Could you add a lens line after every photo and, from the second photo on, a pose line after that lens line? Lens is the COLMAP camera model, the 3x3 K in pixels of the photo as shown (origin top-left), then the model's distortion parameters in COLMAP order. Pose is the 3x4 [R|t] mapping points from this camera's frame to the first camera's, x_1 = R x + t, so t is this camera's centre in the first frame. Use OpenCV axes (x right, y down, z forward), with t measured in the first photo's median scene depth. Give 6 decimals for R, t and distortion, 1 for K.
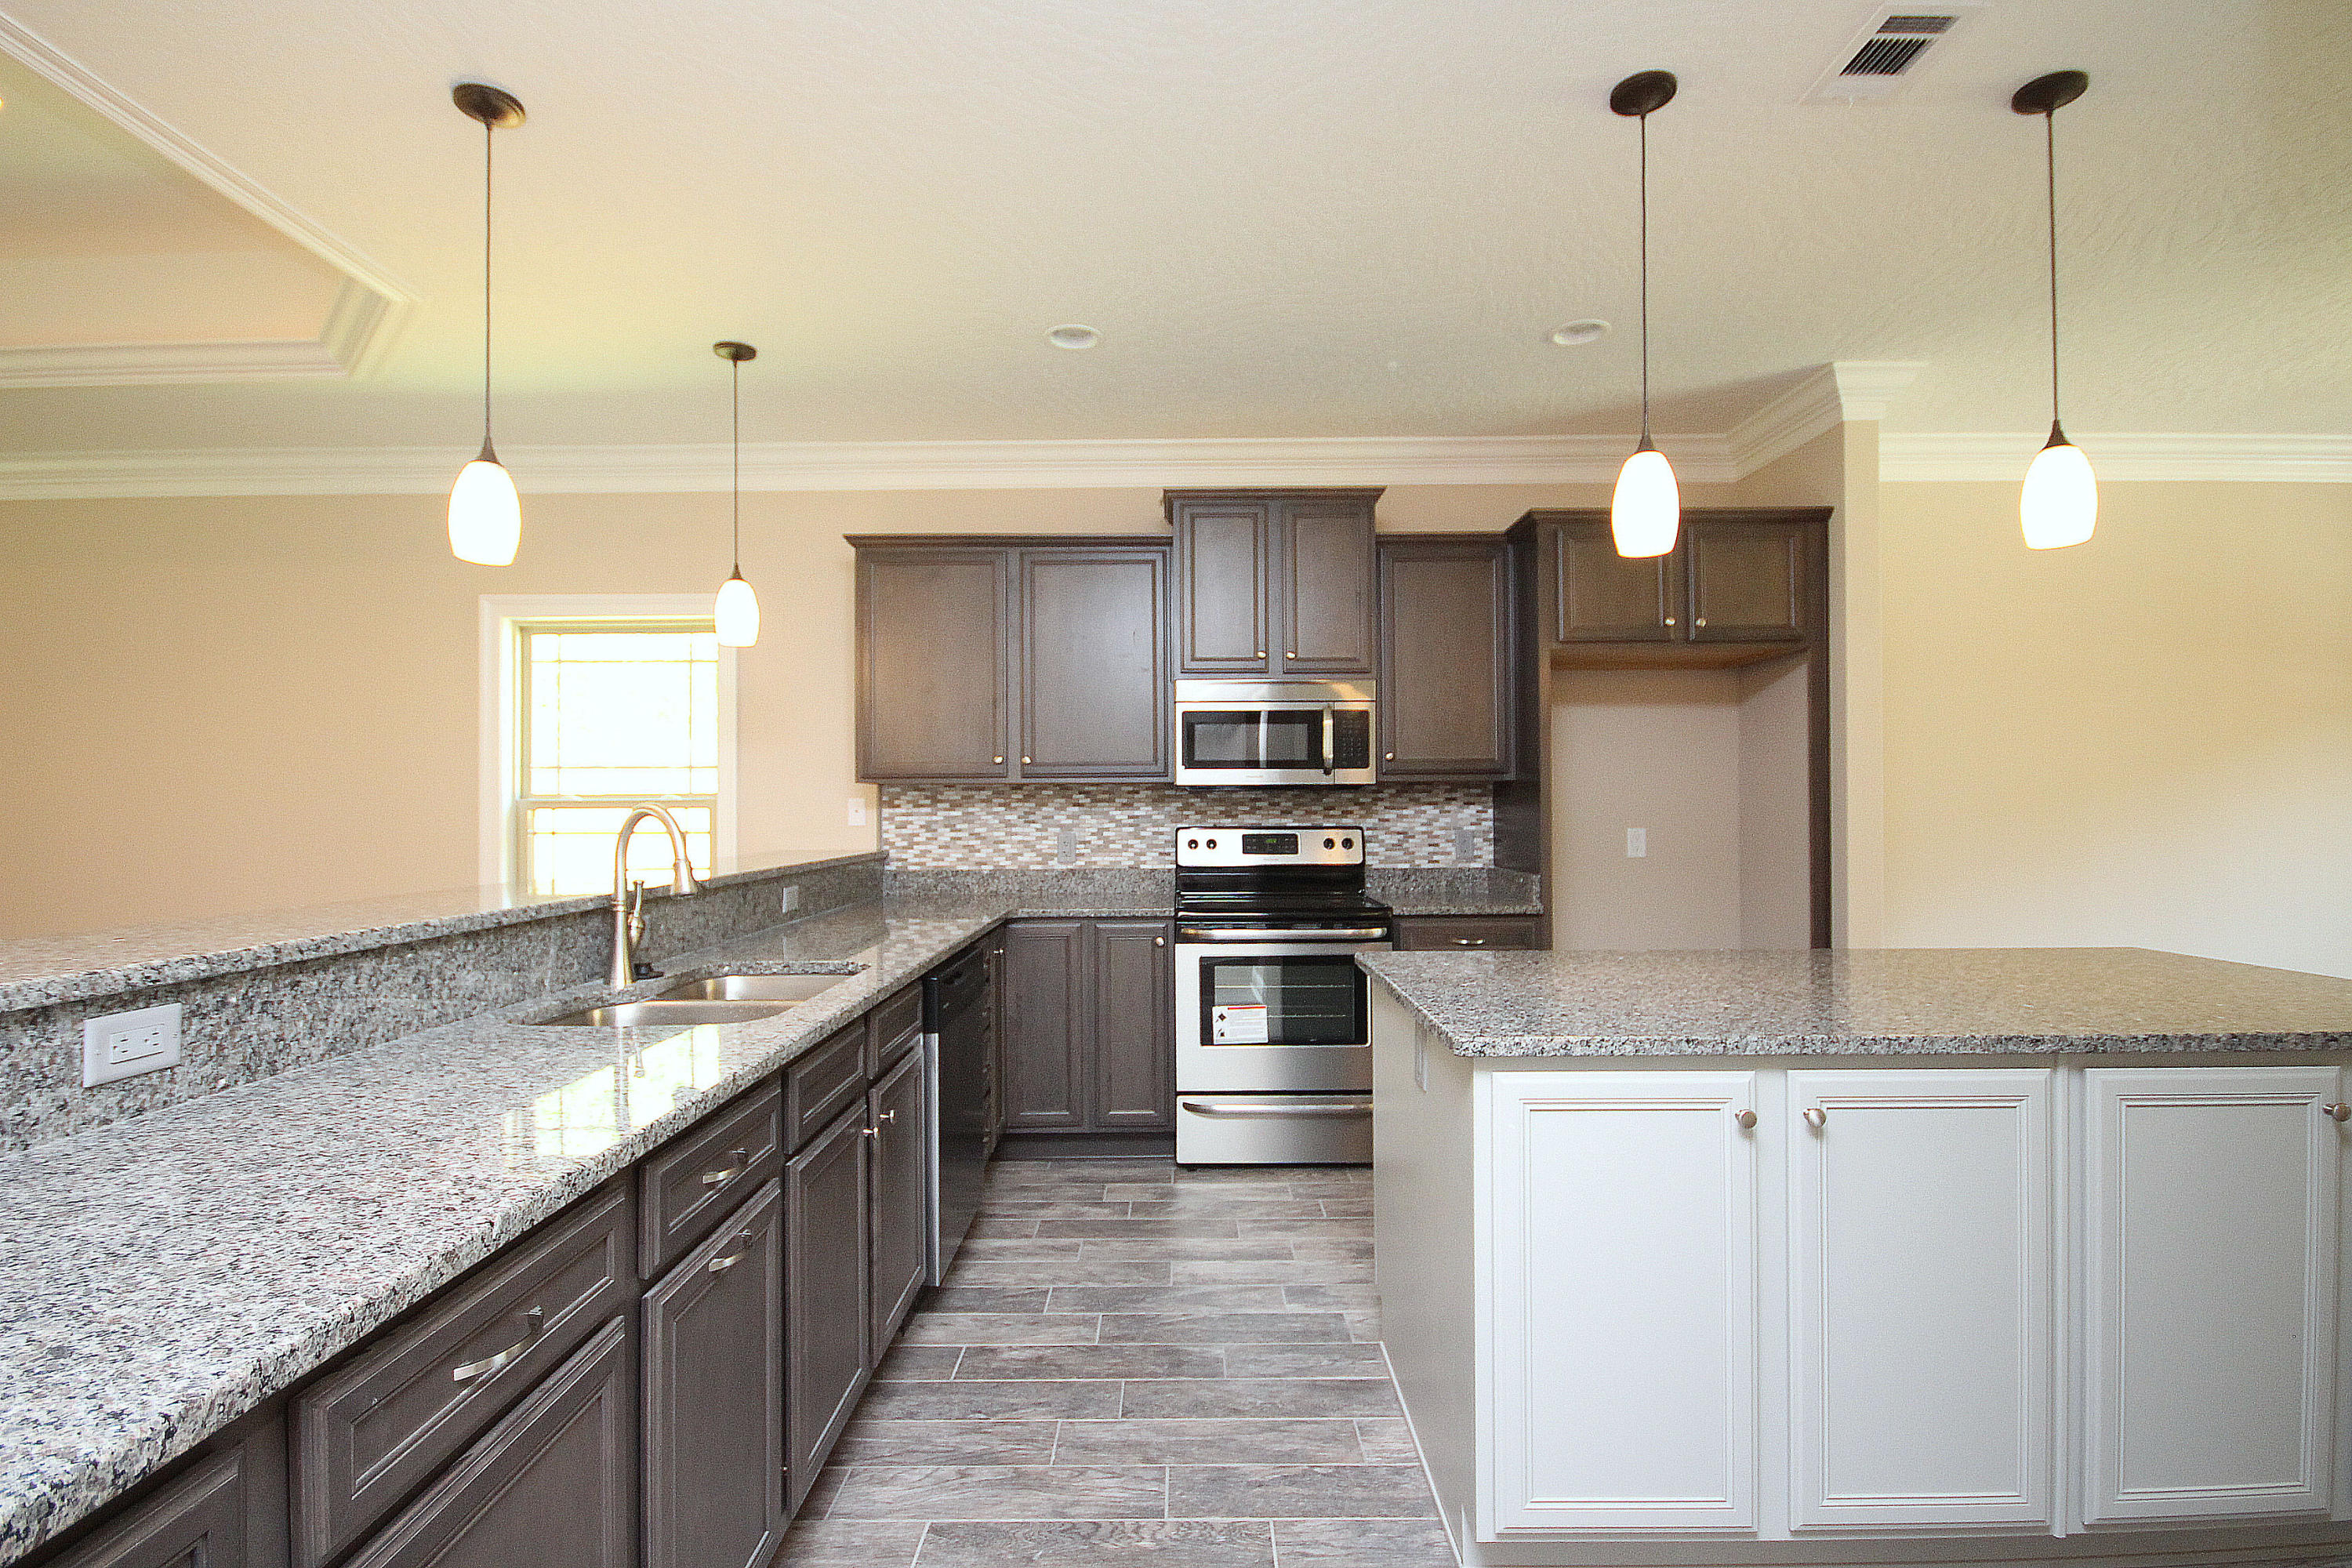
lens RADIAL K [[1082.3, 0, 1181.0], [0, 1082.3, 795.4], [0, 0, 1]] dist [0.003679, -0.005739]
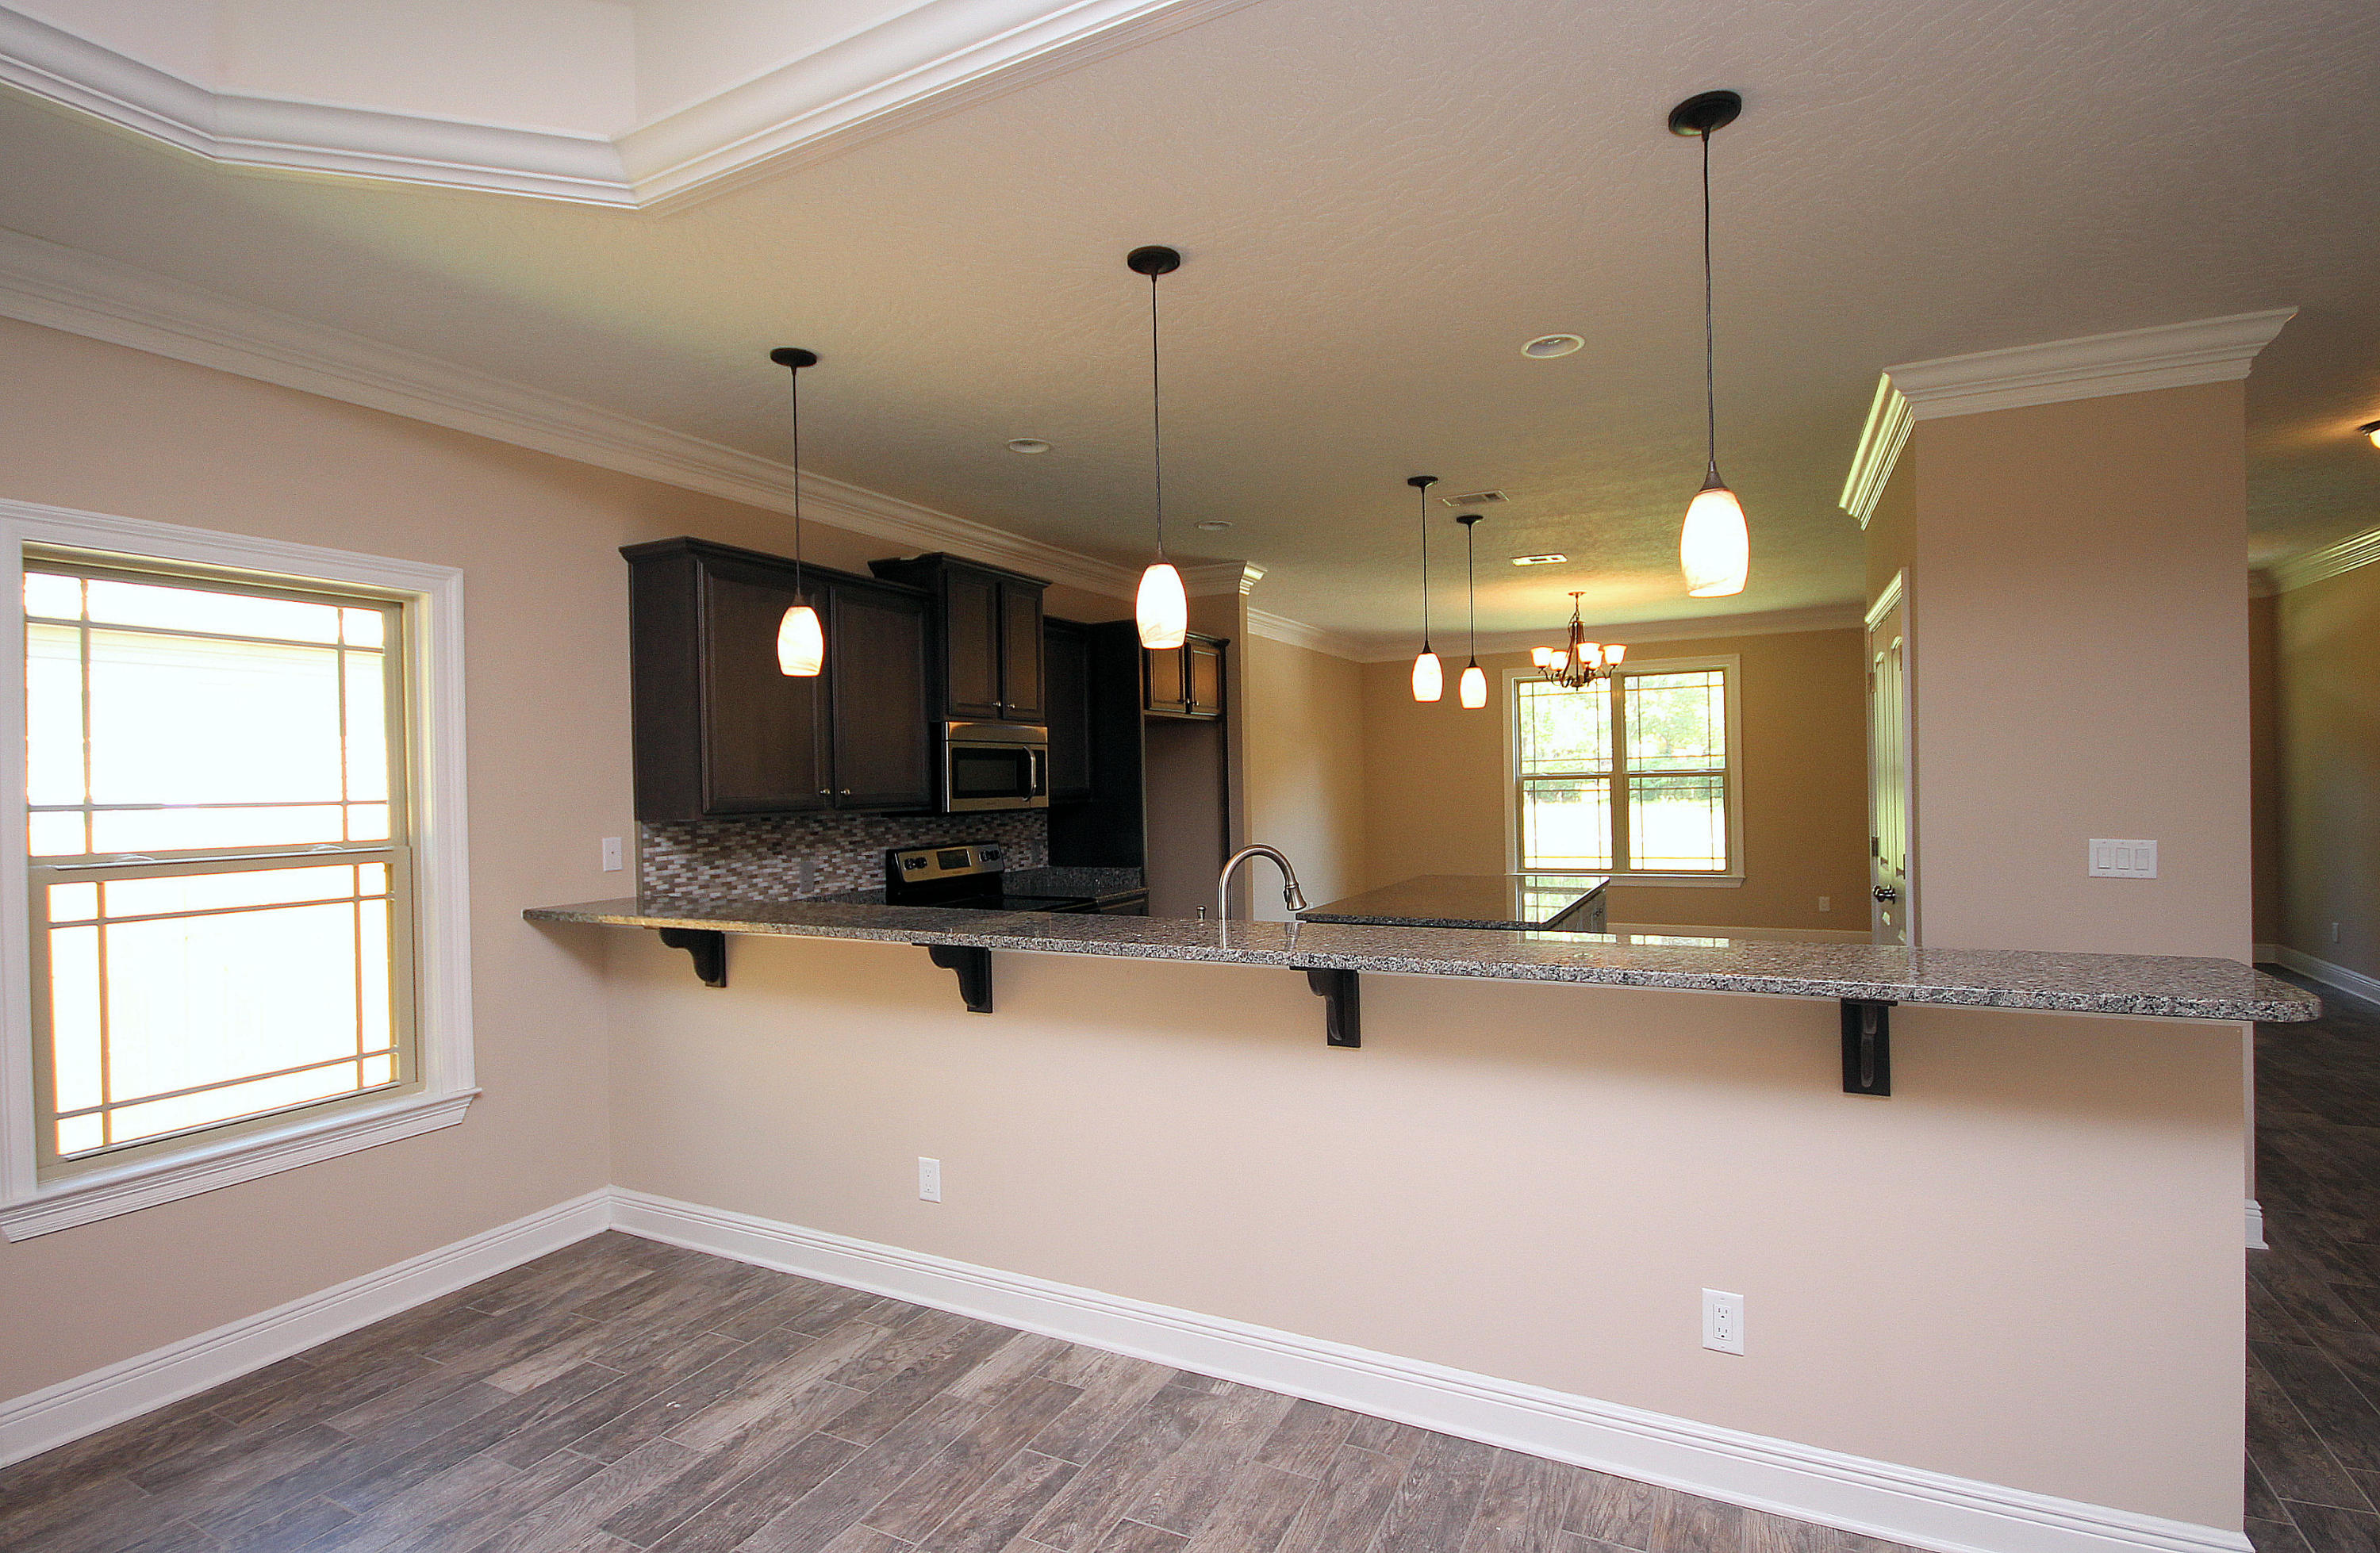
lens RADIAL K [[1122.5, 0, 1191.8], [0, 1122.5, 781.3], [0, 0, 1]] dist [-0.003416, -0.001786]
pose [[0.458214, -0.002820, 0.888838, -0.961984], [0.010217, 0.999946, -0.002094, -0.037931], [-0.888783, 0.010041, 0.458218, 0.230040]]
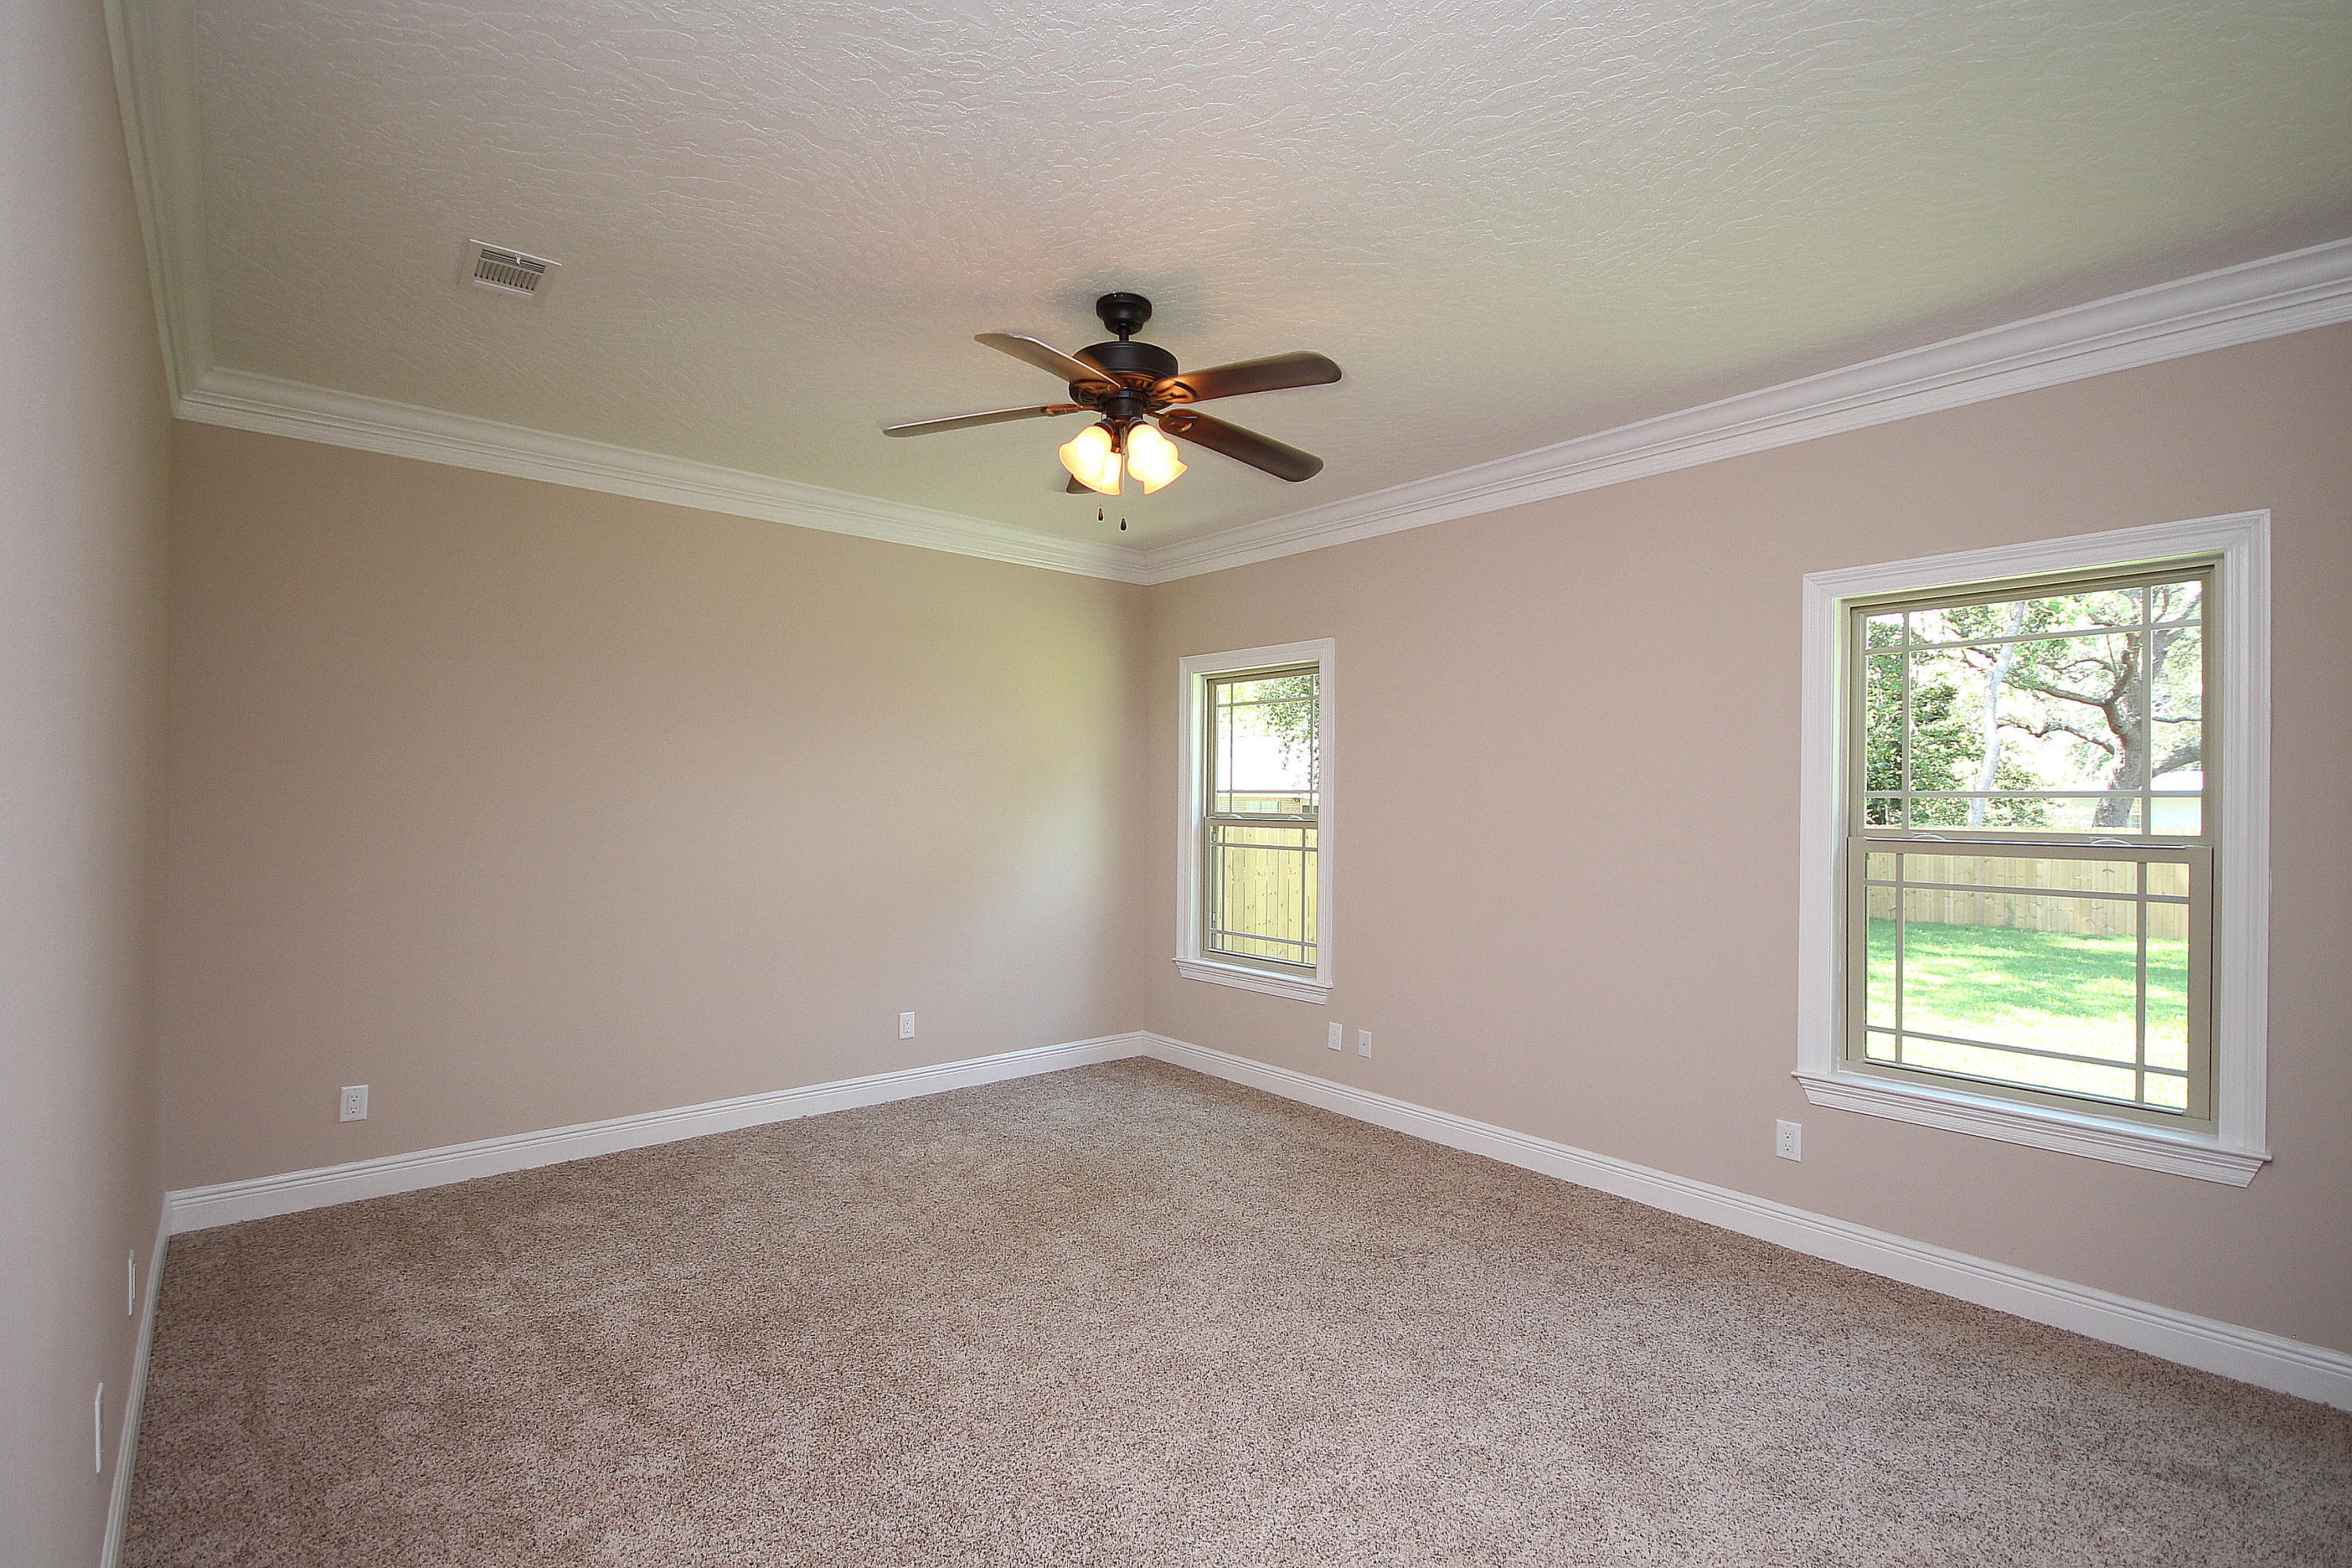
lens RADIAL K [[1097.5, 0, 1186.3], [0, 1097.5, 795.8], [0, 0, 1]] dist [-0.004508, 0.000646]
pose [[0.658385, 0.009542, -0.752621, -0.388832], [0.004029, 0.999861, 0.016201, -0.043994], [0.752670, -0.013698, 0.658255, 0.172426]]
